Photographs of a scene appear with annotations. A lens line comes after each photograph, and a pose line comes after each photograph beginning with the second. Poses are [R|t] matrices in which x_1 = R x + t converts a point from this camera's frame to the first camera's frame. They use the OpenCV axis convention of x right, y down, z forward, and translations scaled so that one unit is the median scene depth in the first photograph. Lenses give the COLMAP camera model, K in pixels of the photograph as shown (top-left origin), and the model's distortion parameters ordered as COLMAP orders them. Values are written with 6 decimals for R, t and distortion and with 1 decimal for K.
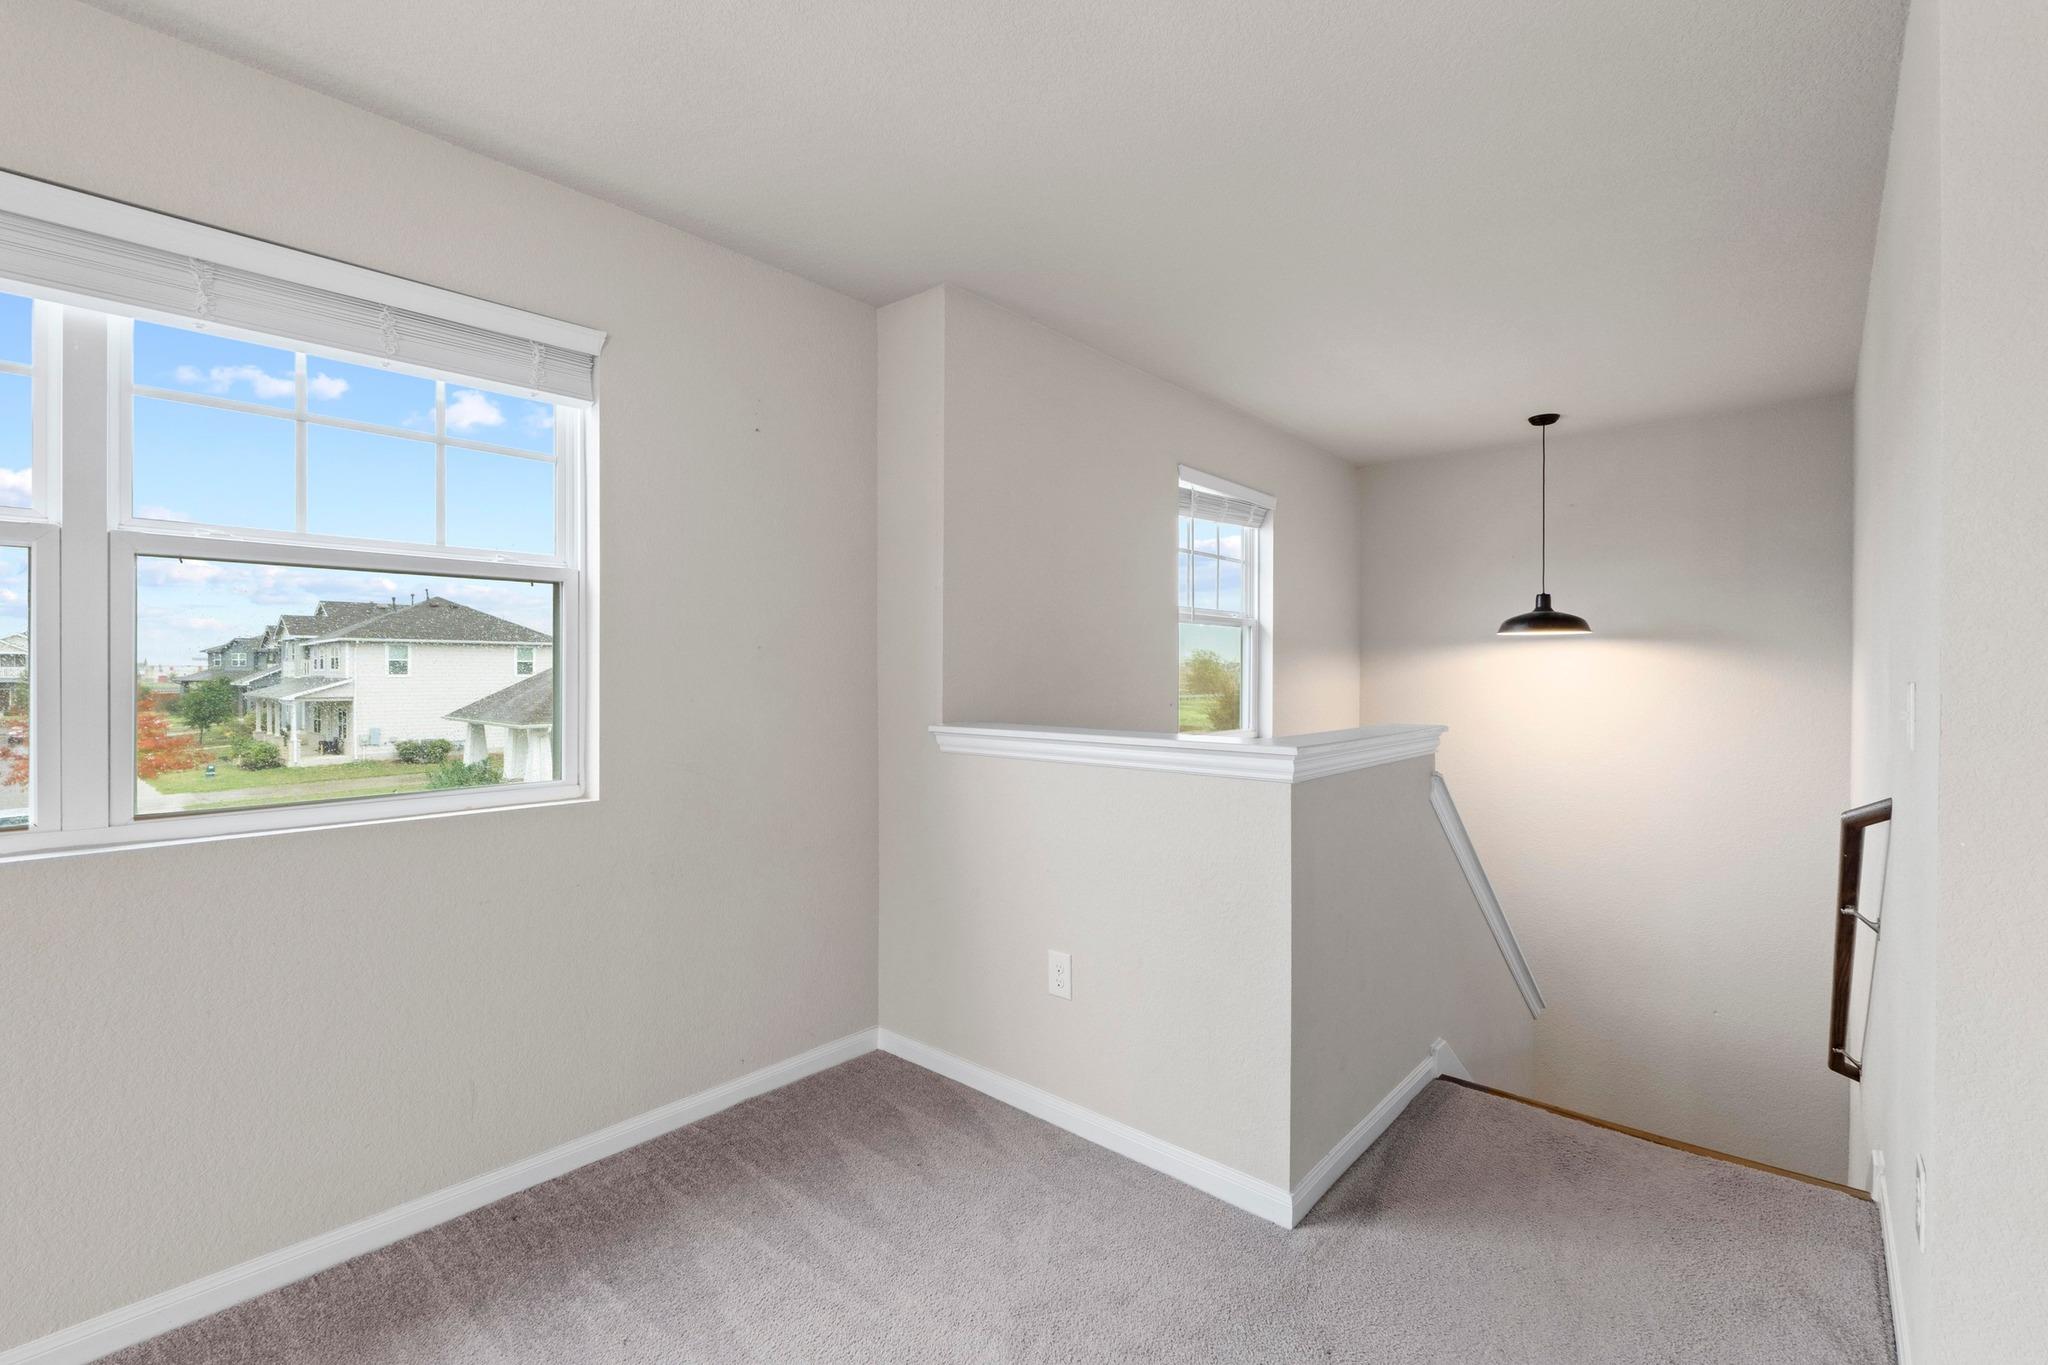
lens RADIAL K [[879.5, 0, 1025.2], [0, 879.5, 677.8], [0, 0, 1]] dist [-0.007525, 0.000945]
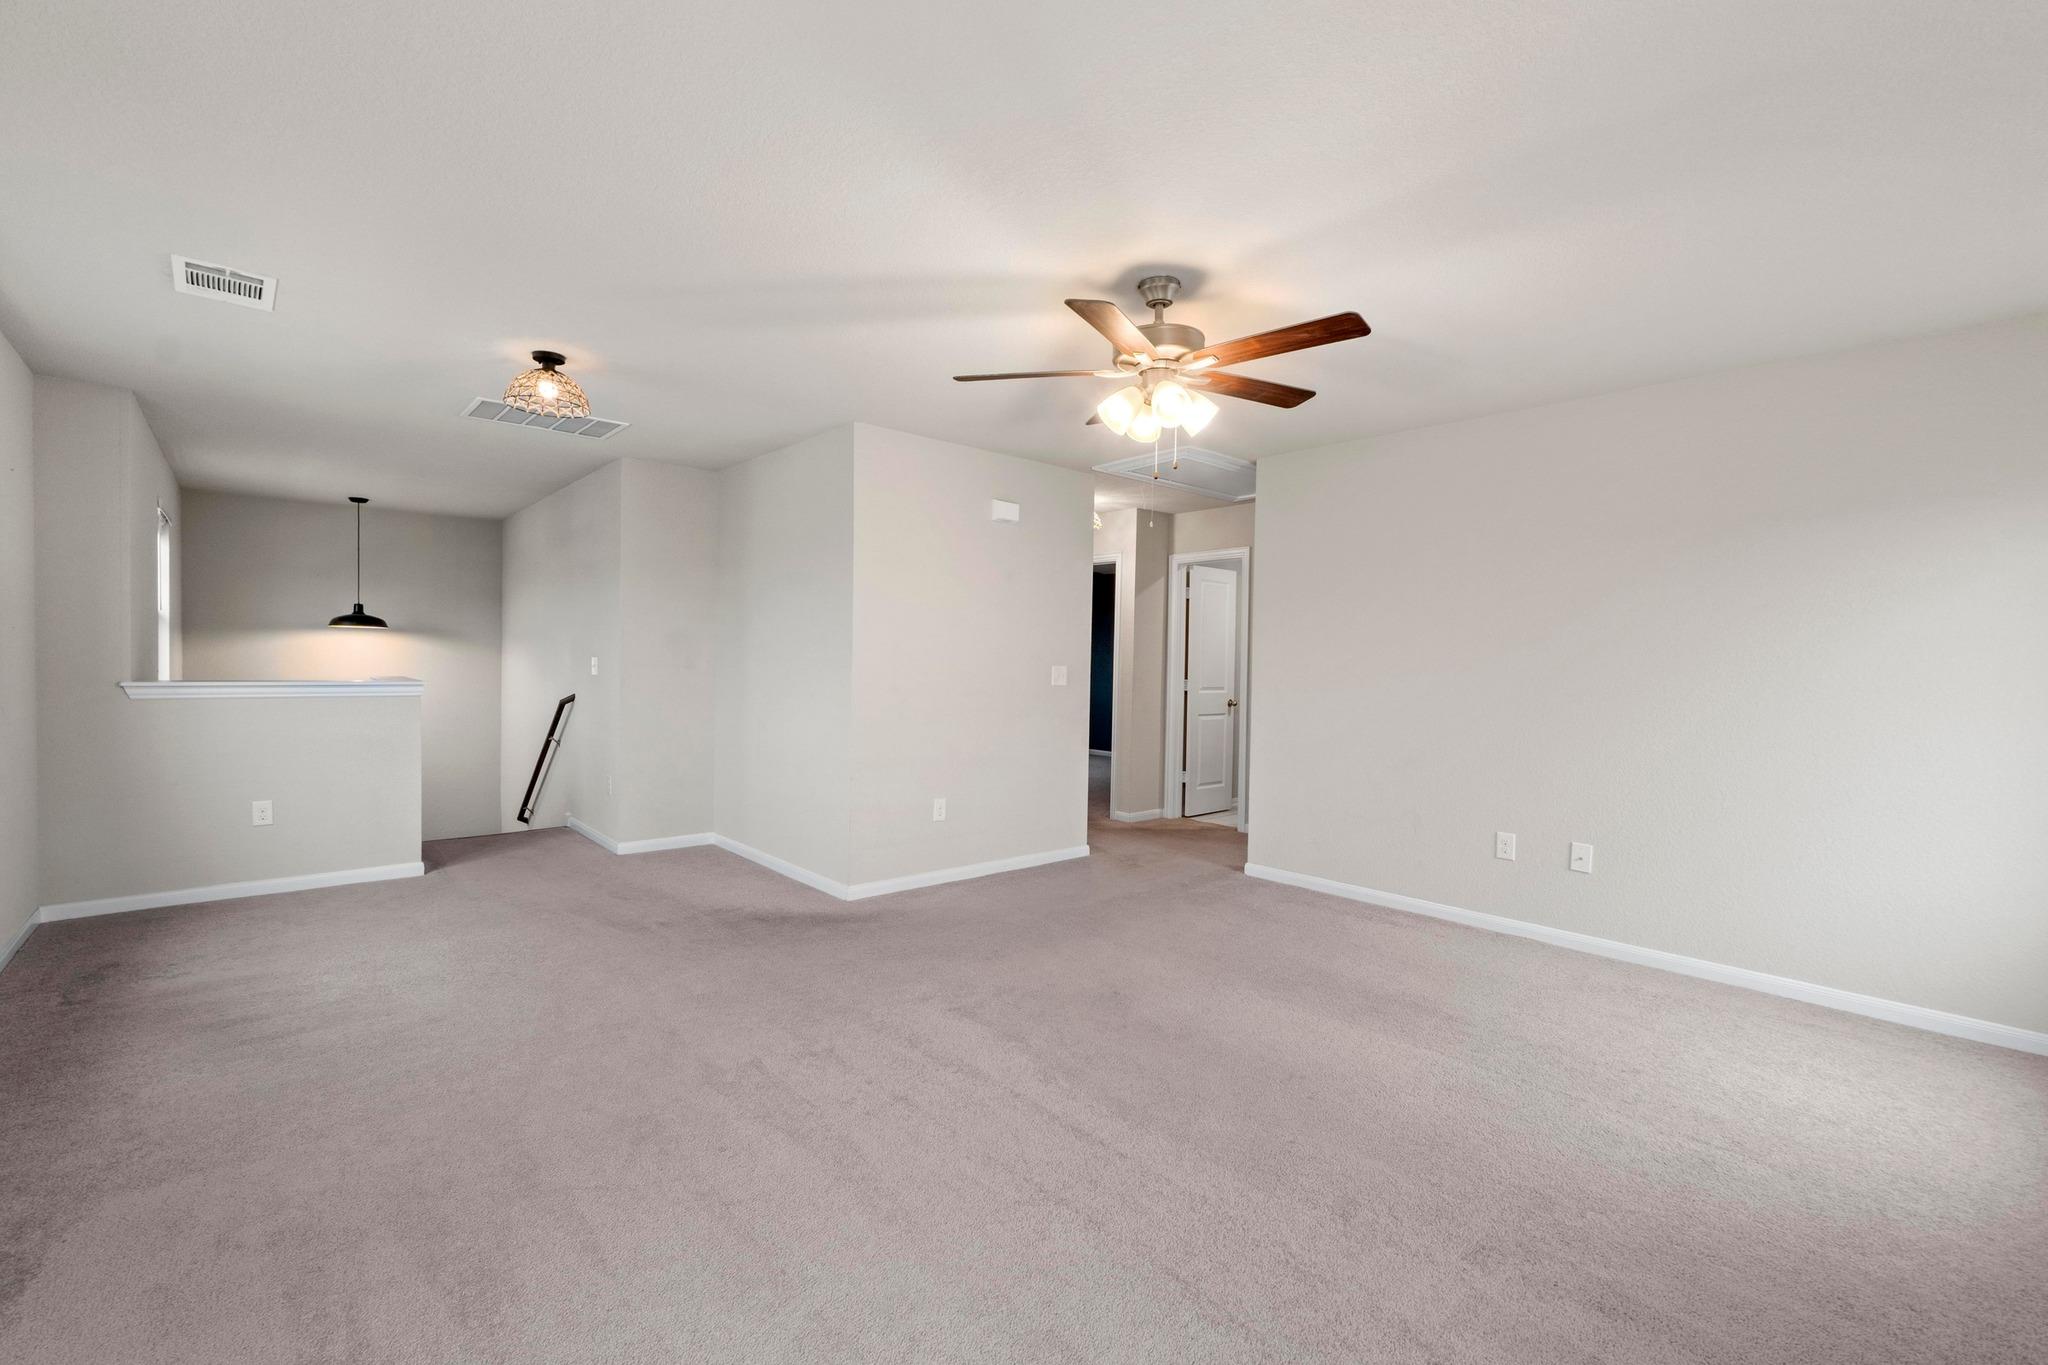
lens RADIAL K [[879.5, 0, 1017.0], [0, 879.5, 684.1], [0, 0, 1]] dist [-0.007525, 0.000945]
pose [[0.129374, -0.027641, 0.991210, -0.936580], [-0.007668, 0.999554, 0.028875, 0.000044], [-0.991566, -0.011337, 0.129105, -0.481966]]
